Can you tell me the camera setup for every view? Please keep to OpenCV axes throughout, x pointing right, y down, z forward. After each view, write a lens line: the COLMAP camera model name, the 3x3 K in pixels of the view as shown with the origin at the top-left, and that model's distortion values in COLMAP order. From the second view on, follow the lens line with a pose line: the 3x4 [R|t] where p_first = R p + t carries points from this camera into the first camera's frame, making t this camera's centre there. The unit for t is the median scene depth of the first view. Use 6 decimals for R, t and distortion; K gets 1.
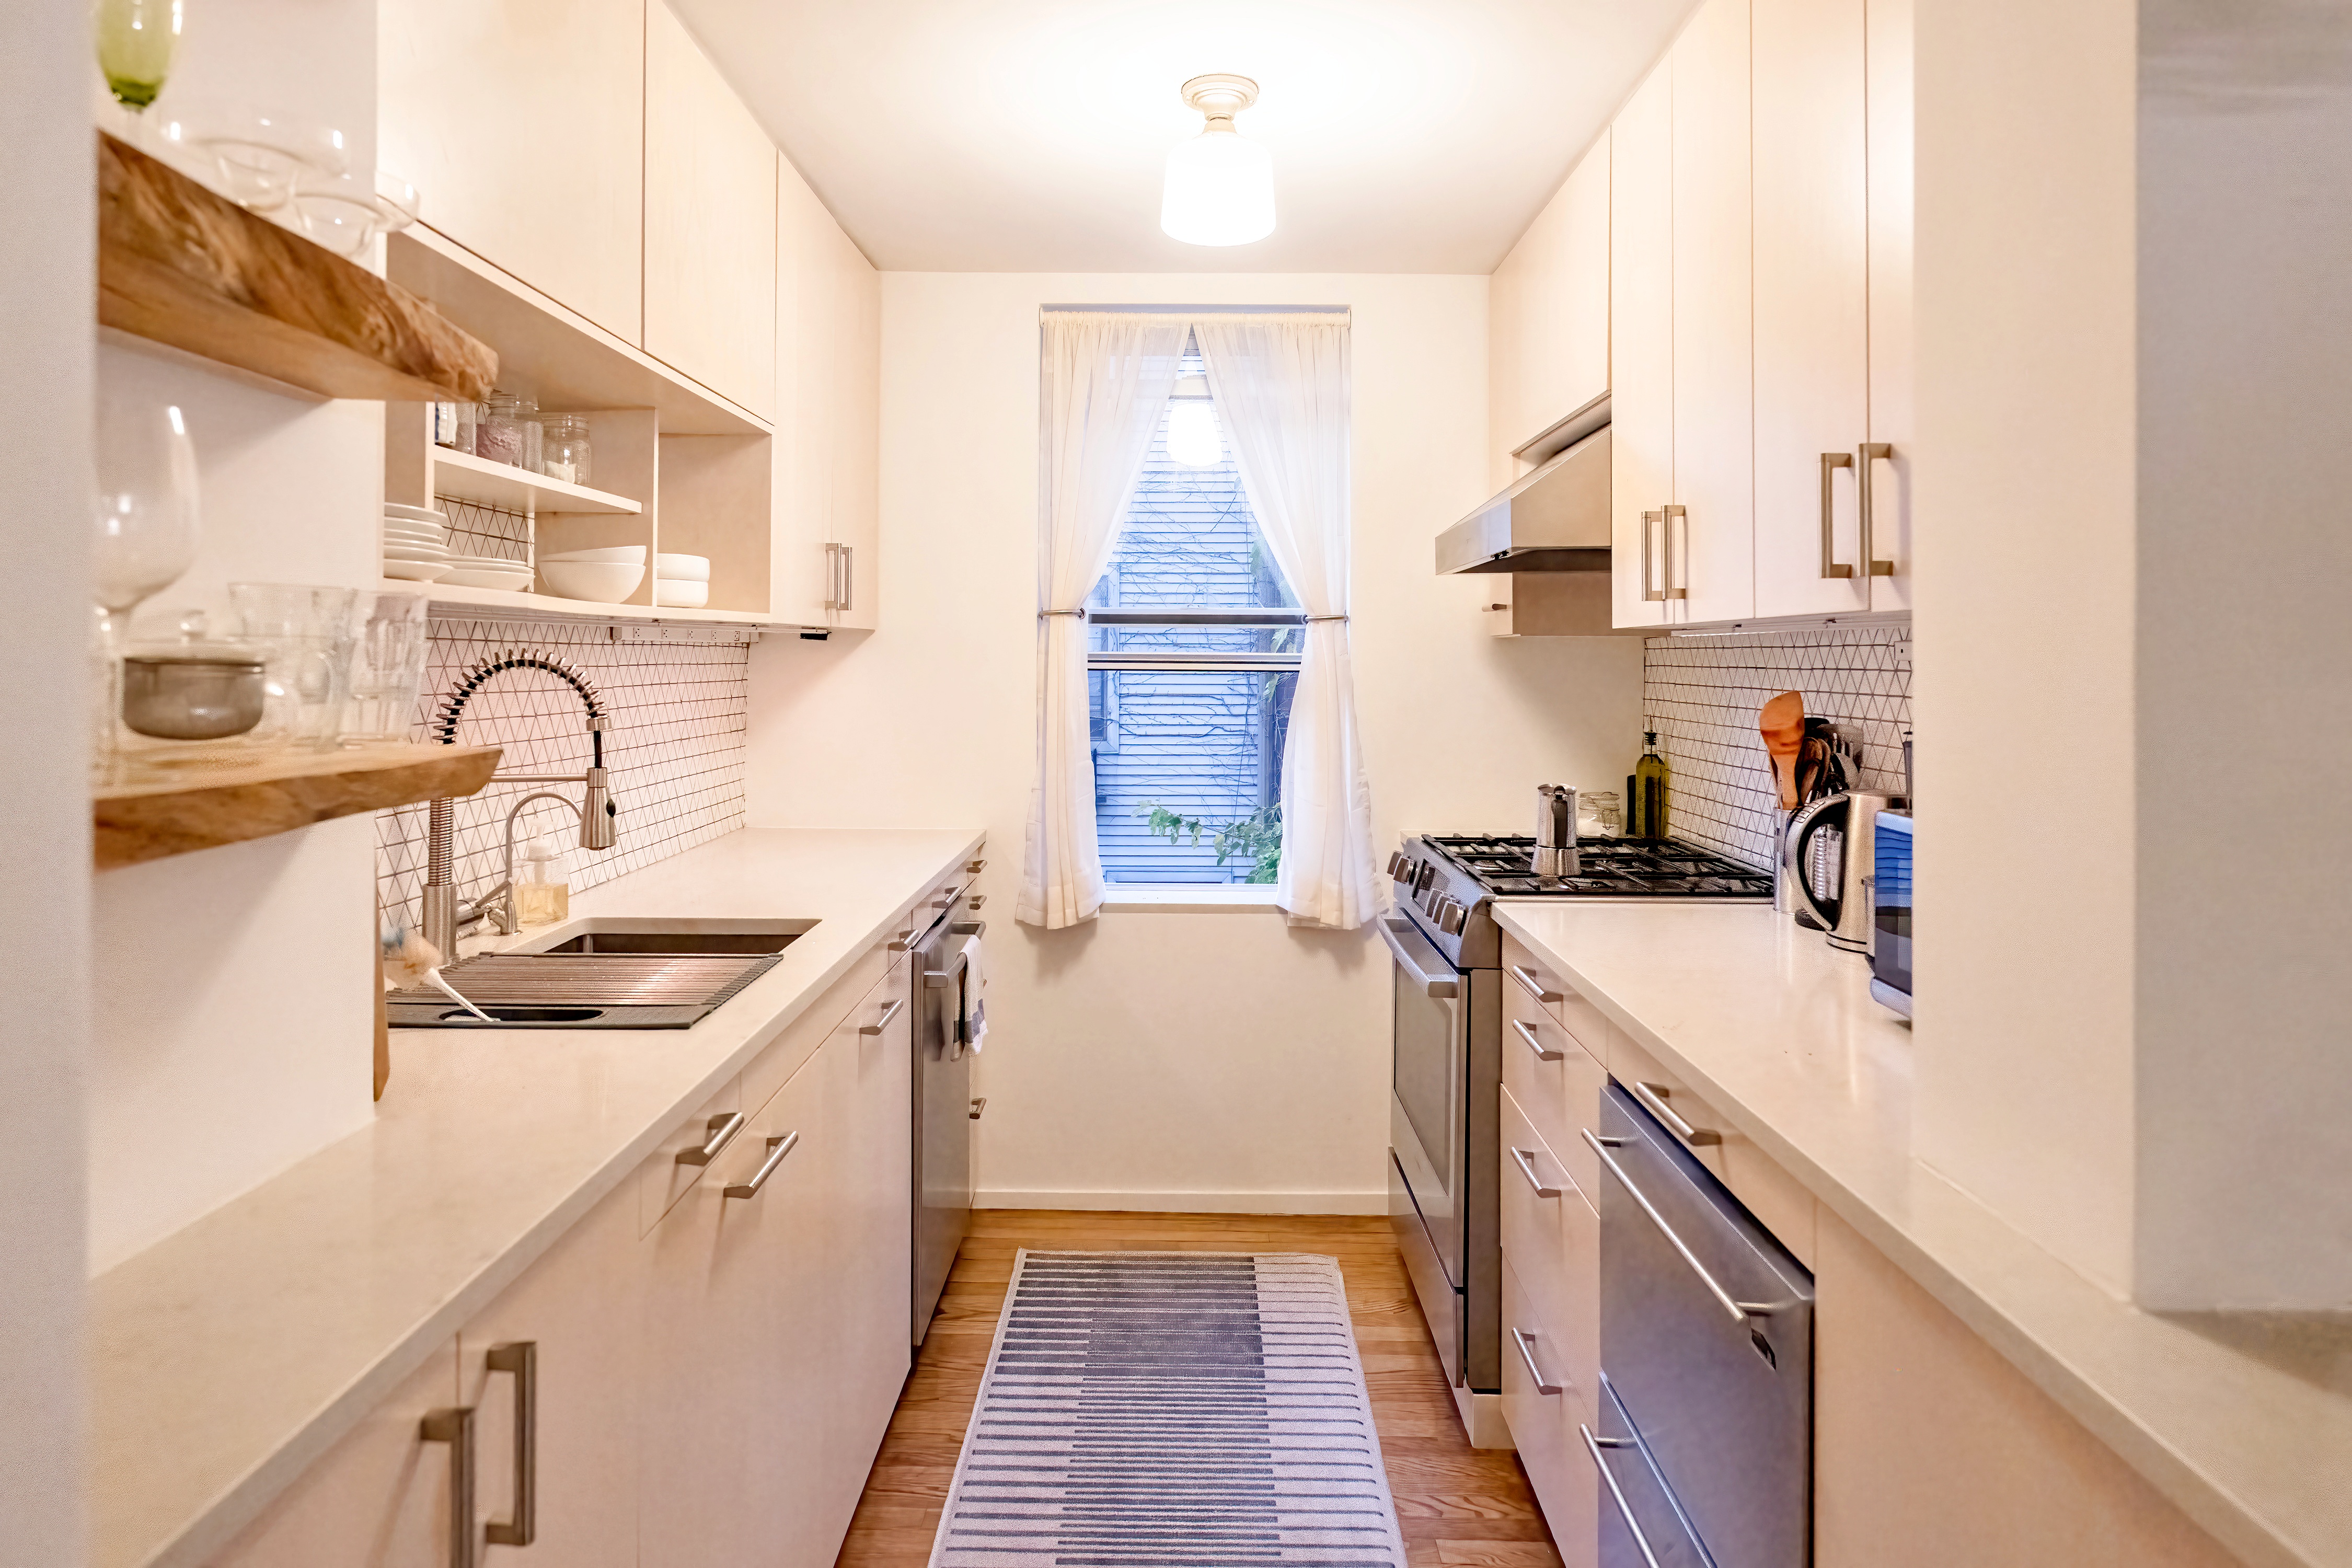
lens RADIAL K [[1326.0, 0, 1174.4], [0, 1326.0, 692.5], [0, 0, 1]] dist [-0.001281, -0.000176]
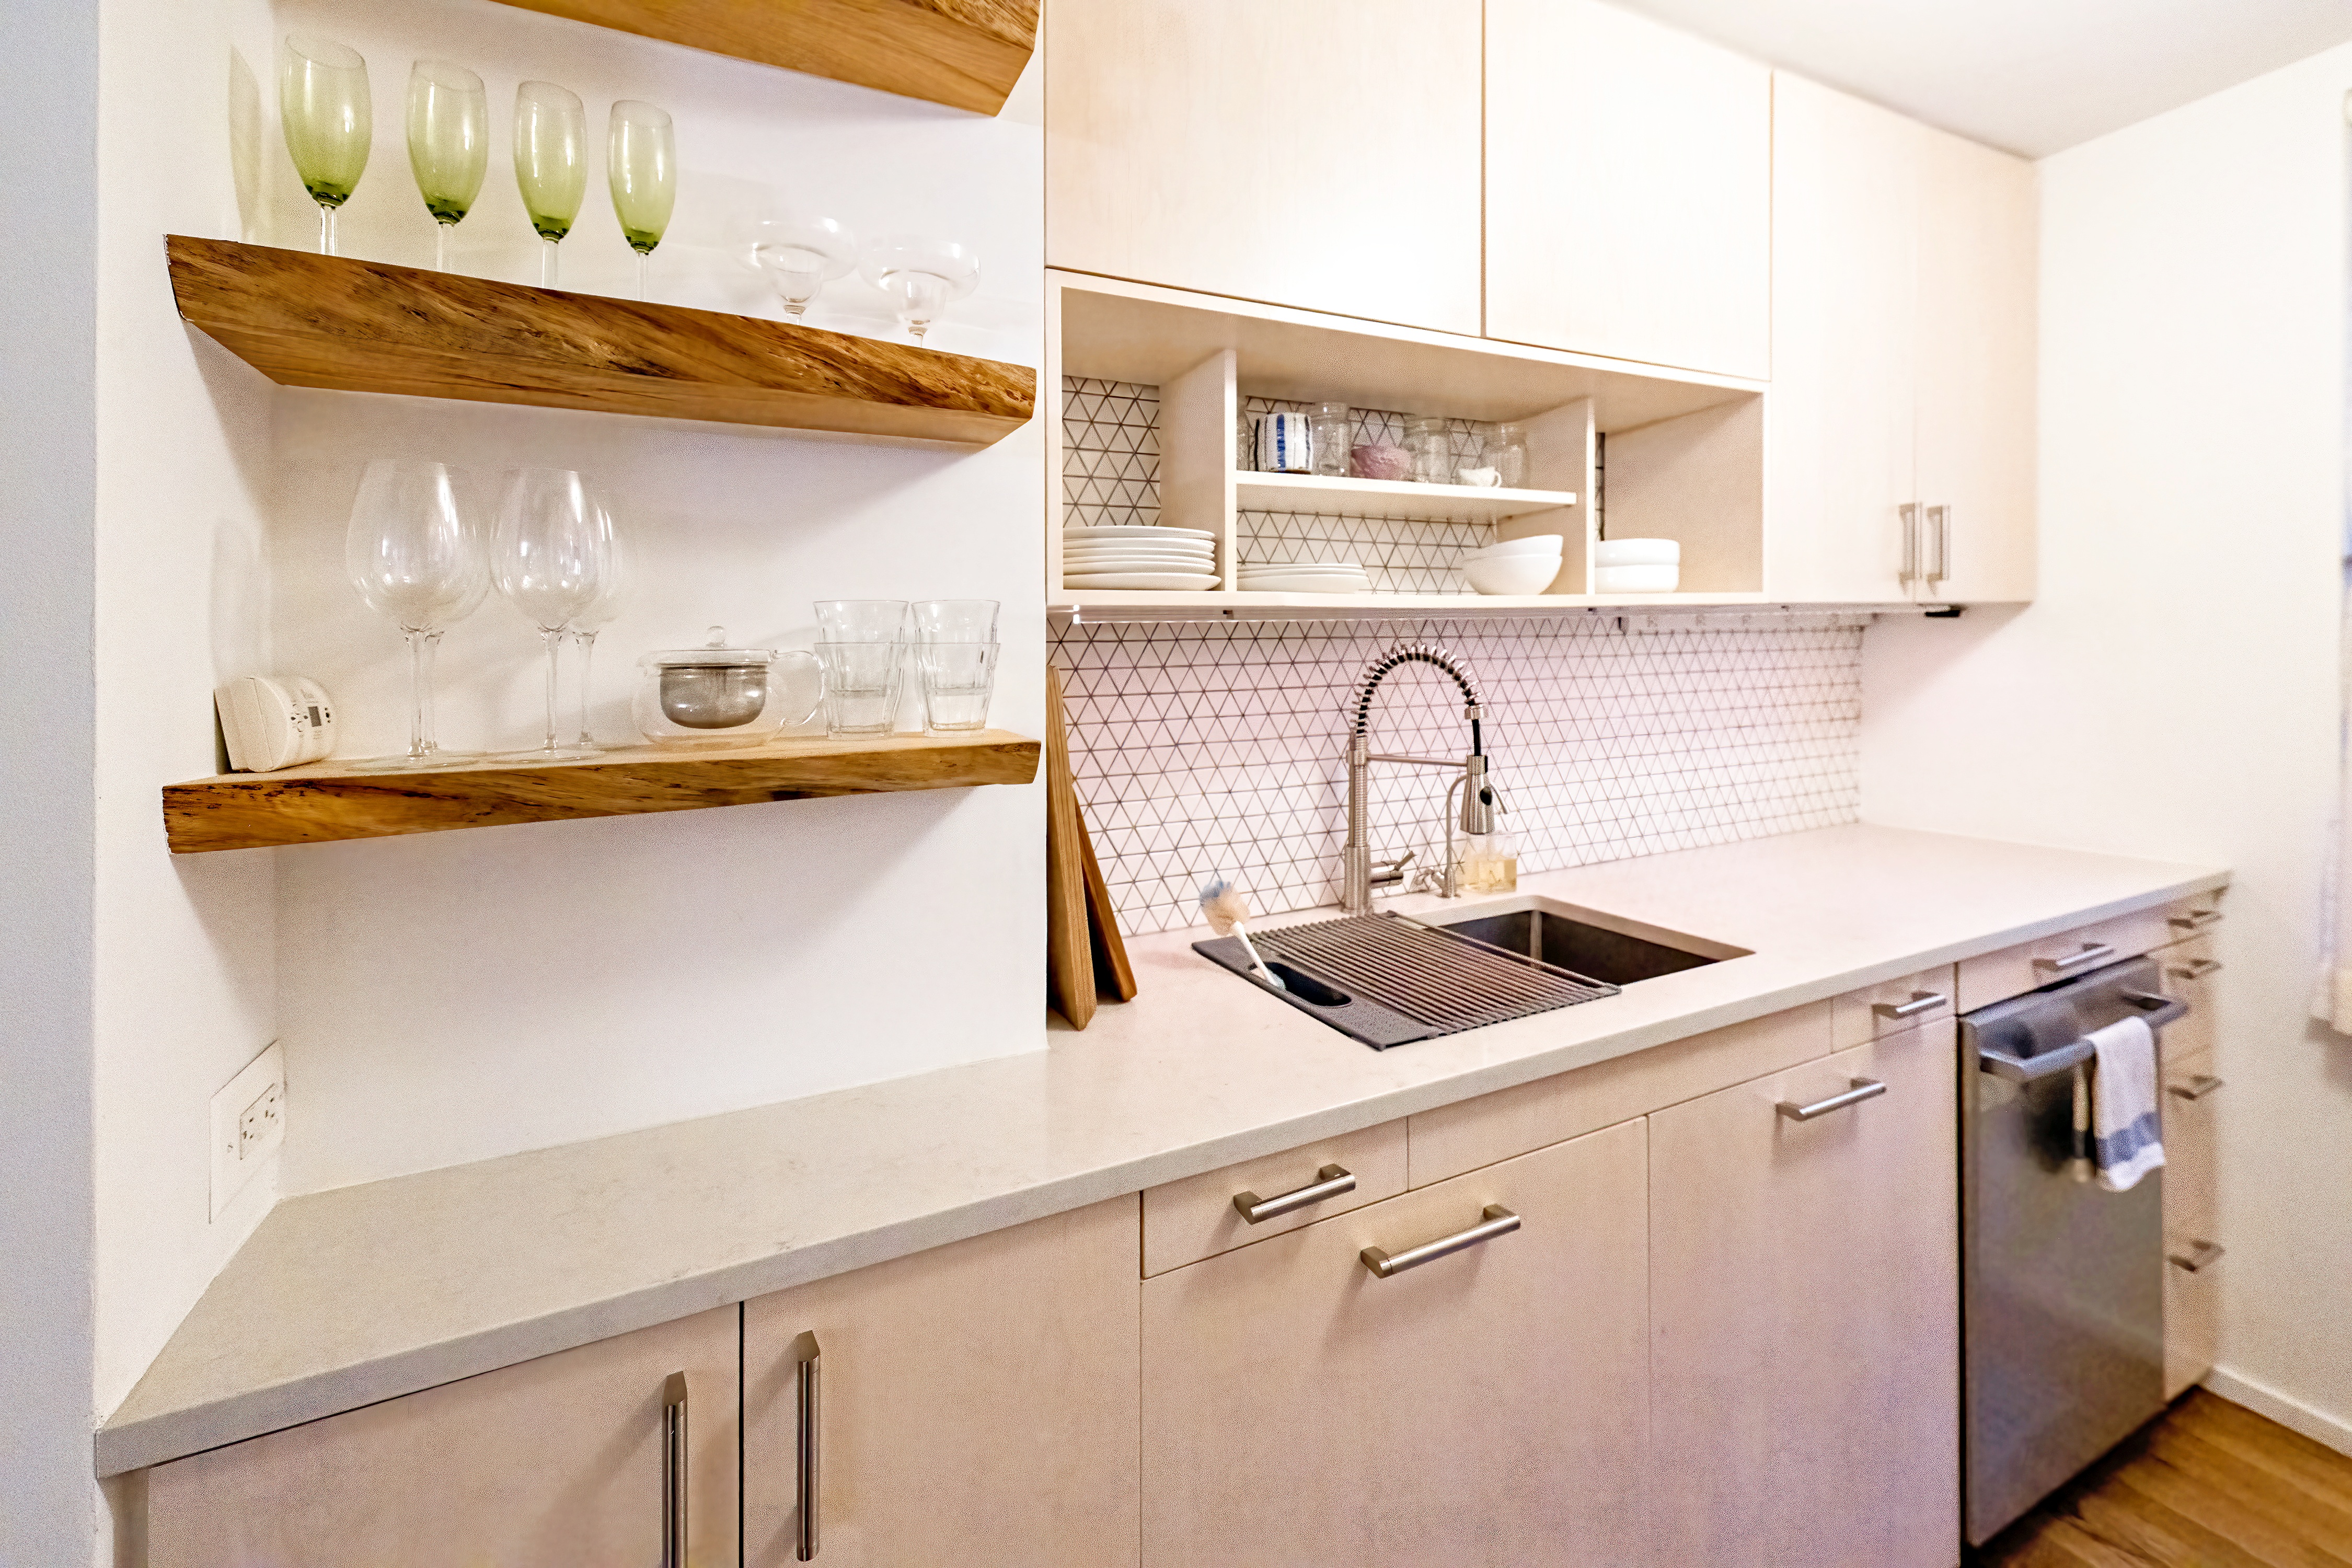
lens RADIAL K [[962.6, 0, 1169.8], [0, 962.6, 679.6], [0, 0, 1]] dist [0.006189, 0.000233]
pose [[0.442212, -0.001310, -0.896910, 0.123059], [0.005389, 0.999985, 0.001196, -0.004314], [0.896894, -0.005363, 0.442212, 0.415045]]
